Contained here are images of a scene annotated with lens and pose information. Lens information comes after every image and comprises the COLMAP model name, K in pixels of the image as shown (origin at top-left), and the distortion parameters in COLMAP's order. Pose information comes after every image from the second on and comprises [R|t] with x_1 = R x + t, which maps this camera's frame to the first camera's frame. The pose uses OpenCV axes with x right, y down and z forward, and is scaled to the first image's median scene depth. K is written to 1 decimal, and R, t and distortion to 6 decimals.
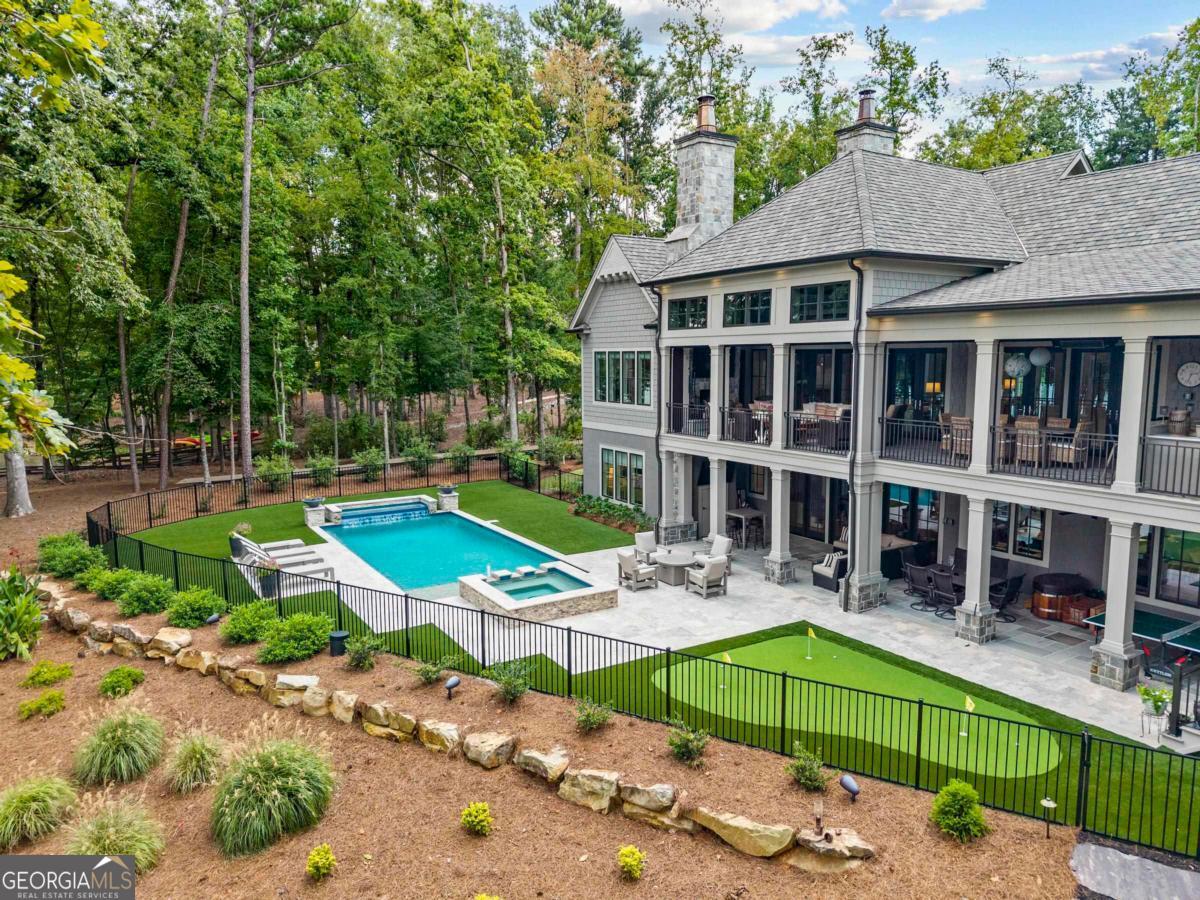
lens RADIAL K [[797.2, 0, 600.0], [0, 797.2, 450.0], [0, 0, 1]] dist [0.046311, -0.057153]
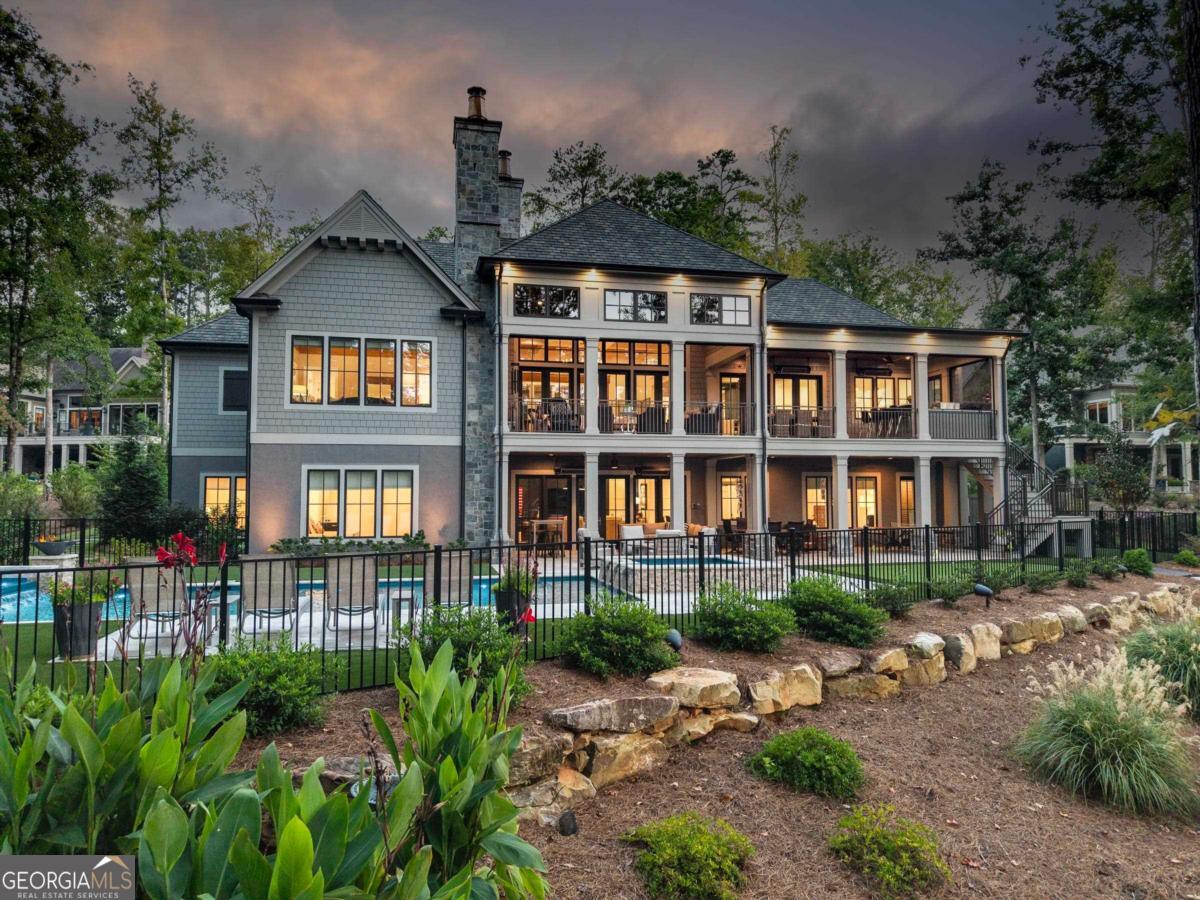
lens RADIAL K [[795.5, 0, 600.0], [0, 795.5, 450.0], [0, 0, 1]] dist [0.033102, -0.028297]
pose [[0.332212, 0.061345, 0.941208, -0.832840], [0.112393, 0.988198, -0.104079, 0.119032], [-0.936484, 0.140361, 0.321397, 0.750699]]
